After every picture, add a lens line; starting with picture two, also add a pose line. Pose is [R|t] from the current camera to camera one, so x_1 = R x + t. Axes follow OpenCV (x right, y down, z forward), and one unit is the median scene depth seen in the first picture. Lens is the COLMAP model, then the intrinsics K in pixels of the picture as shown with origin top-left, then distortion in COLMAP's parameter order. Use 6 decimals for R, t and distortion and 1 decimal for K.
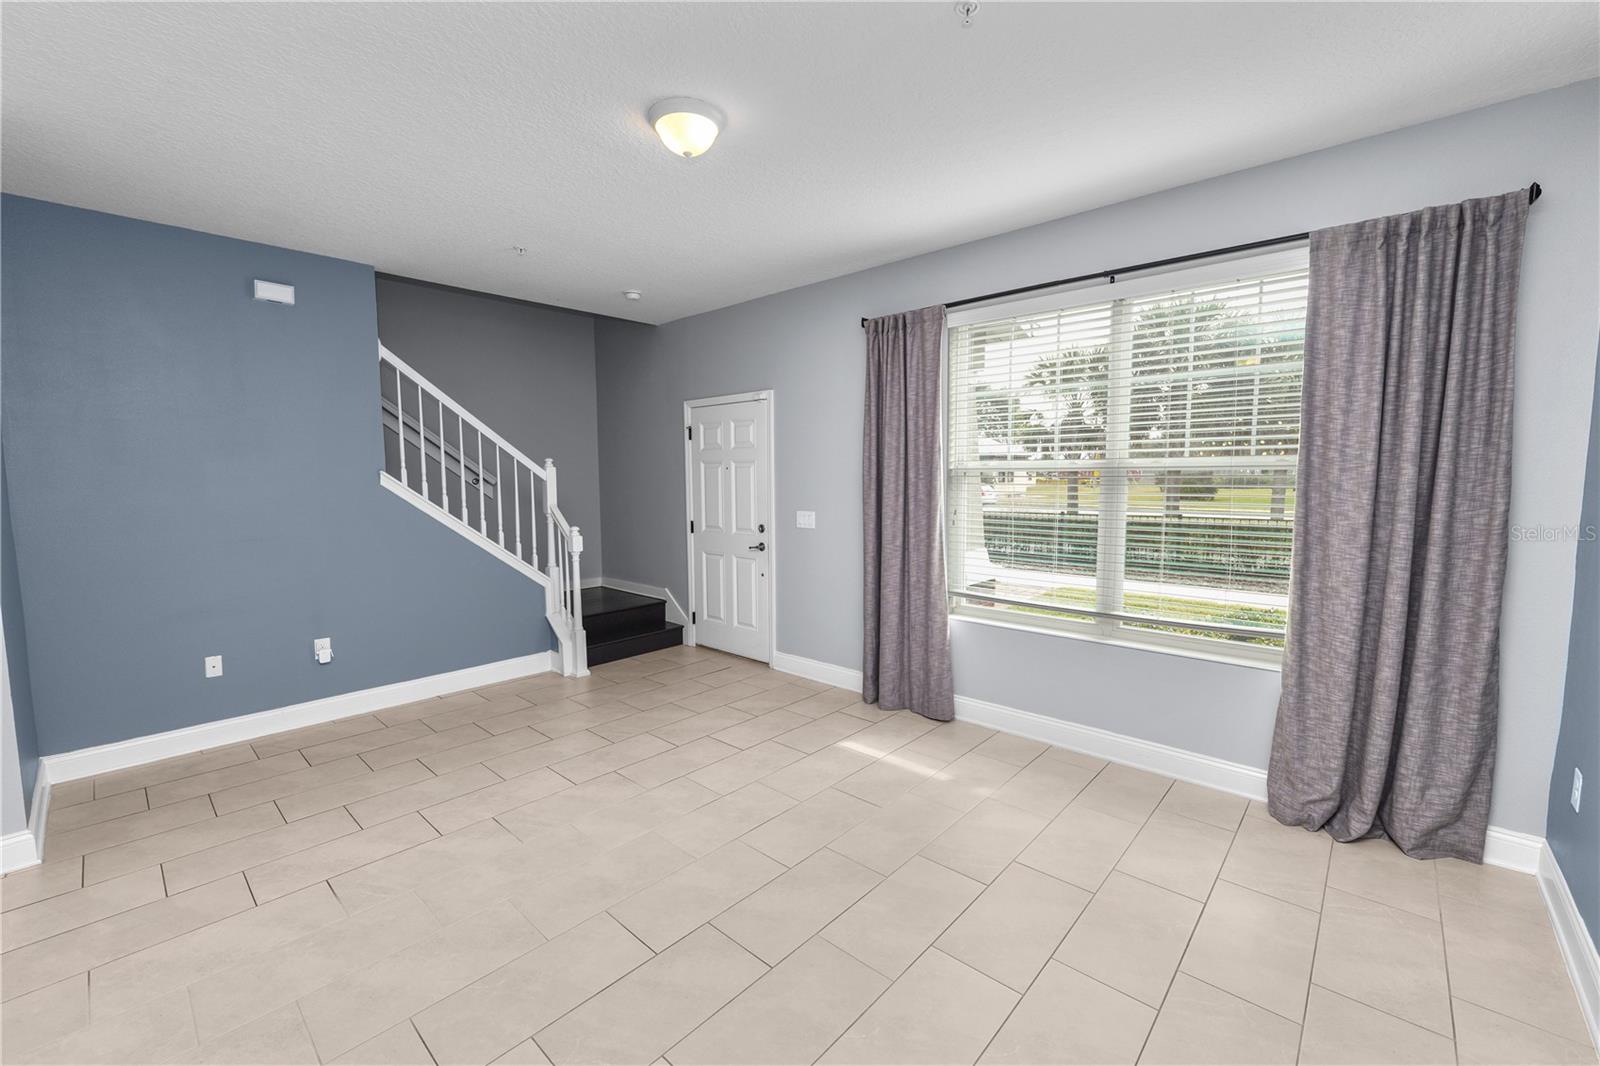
lens RADIAL K [[649.9, 0, 798.0], [0, 649.9, 530.0], [0, 0, 1]] dist [-0.013986, 0.000498]
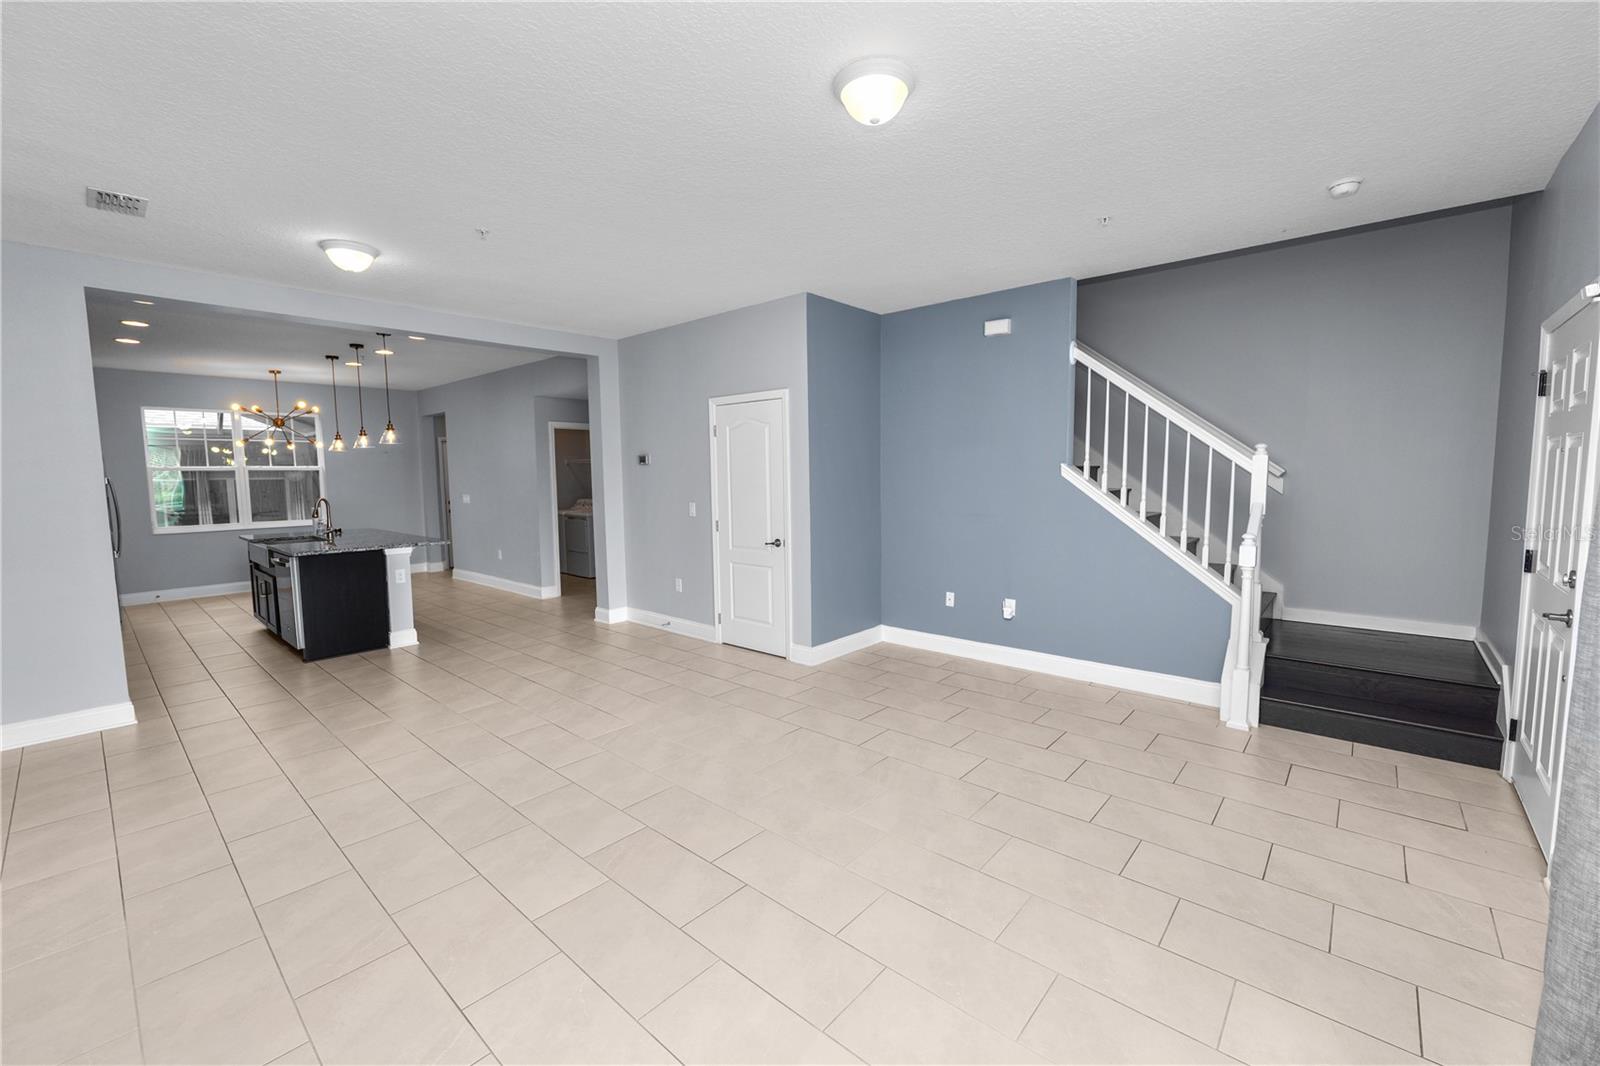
lens RADIAL K [[646.5, 0, 805.5], [0, 646.5, 530.9], [0, 0, 1]] dist [-0.013489, 0.000128]
pose [[0.022592, 0.094200, -0.995297, 0.483230], [-0.073929, 0.992983, 0.092303, -0.048432], [0.997008, 0.071496, 0.029398, 0.563856]]
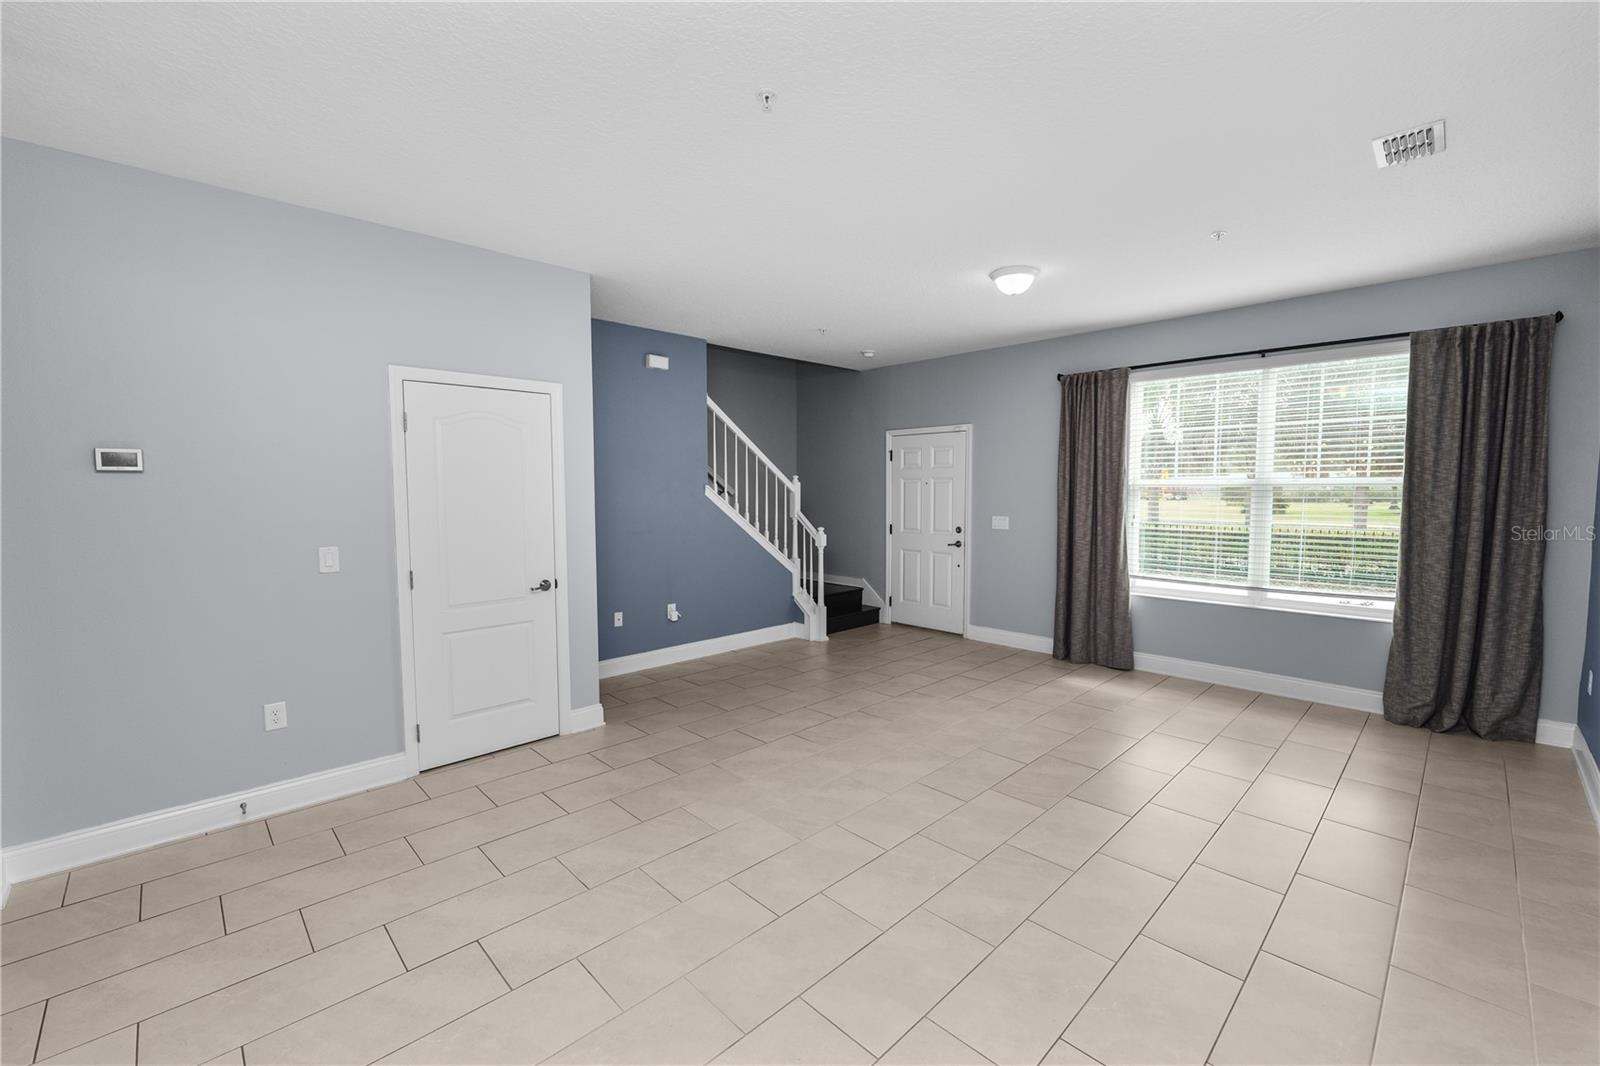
lens RADIAL K [[656.0, 0, 799.6], [0, 656.0, 528.6], [0, 0, 1]] dist [-0.013180, 0.000514]
pose [[0.997956, 0.006272, -0.063594, -0.371793], [-0.007691, 0.999726, -0.022097, 0.033692], [0.063438, 0.022541, 0.997731, -0.417527]]
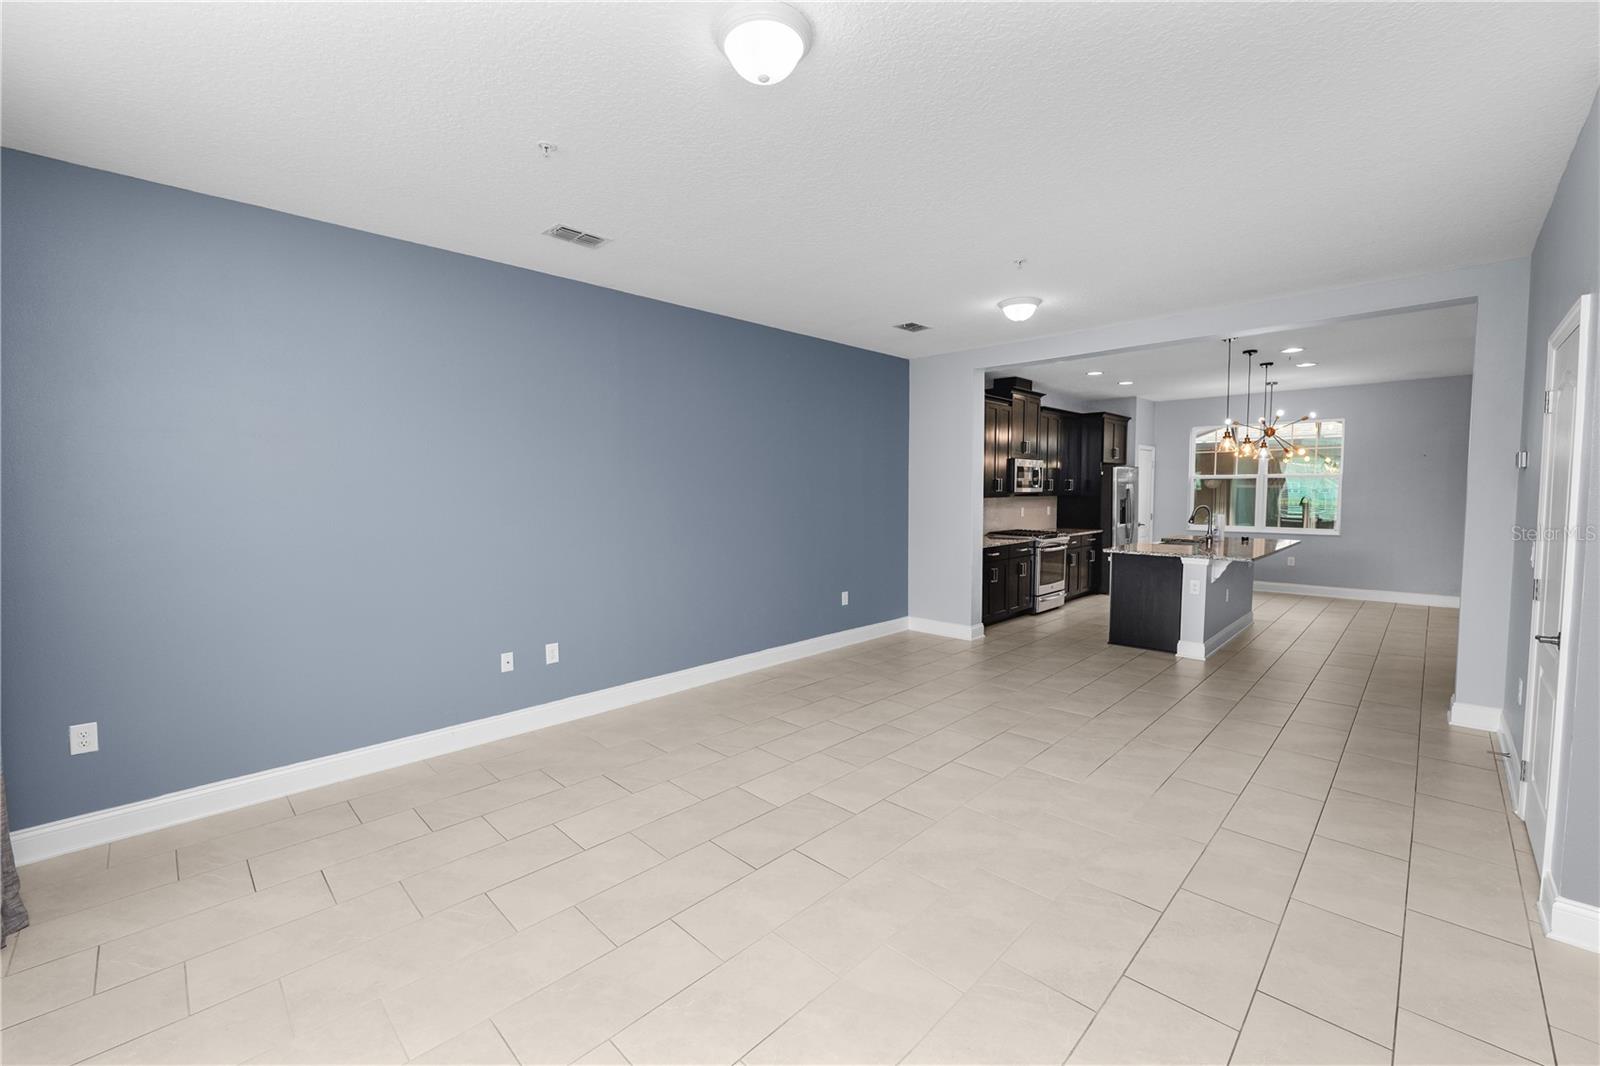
lens RADIAL K [[649.9, 0, 798.0], [0, 649.9, 530.0], [0, 0, 1]] dist [-0.013986, 0.000498]
pose [[-0.998962, 0.006525, 0.045085, -0.149858], [0.013171, 0.988791, 0.148726, -0.095917], [-0.043609, 0.149165, -0.987850, 1.136812]]
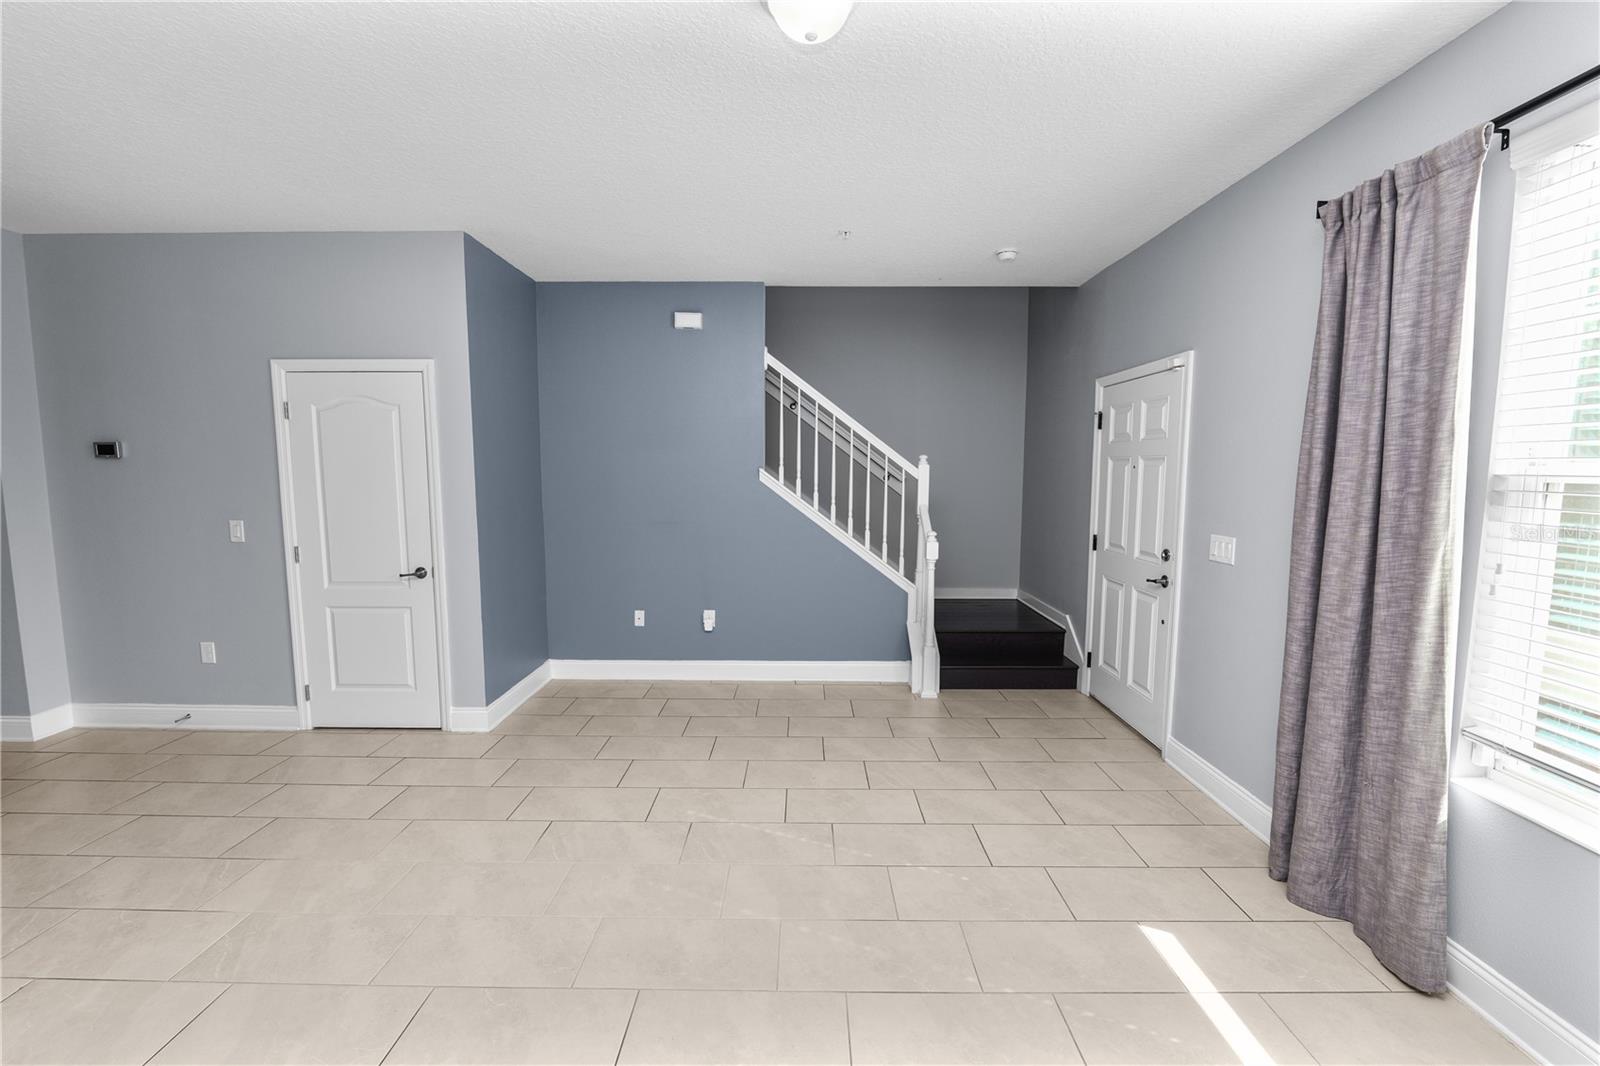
lens RADIAL K [[648.8, 0, 801.1], [0, 648.8, 530.4], [0, 0, 1]] dist [-0.015186, 0.000758]
pose [[0.670815, 0.077736, -0.737539, 0.240738], [-0.069609, 0.996701, 0.041740, -0.038657], [0.738351, 0.023340, 0.674013, 0.322161]]
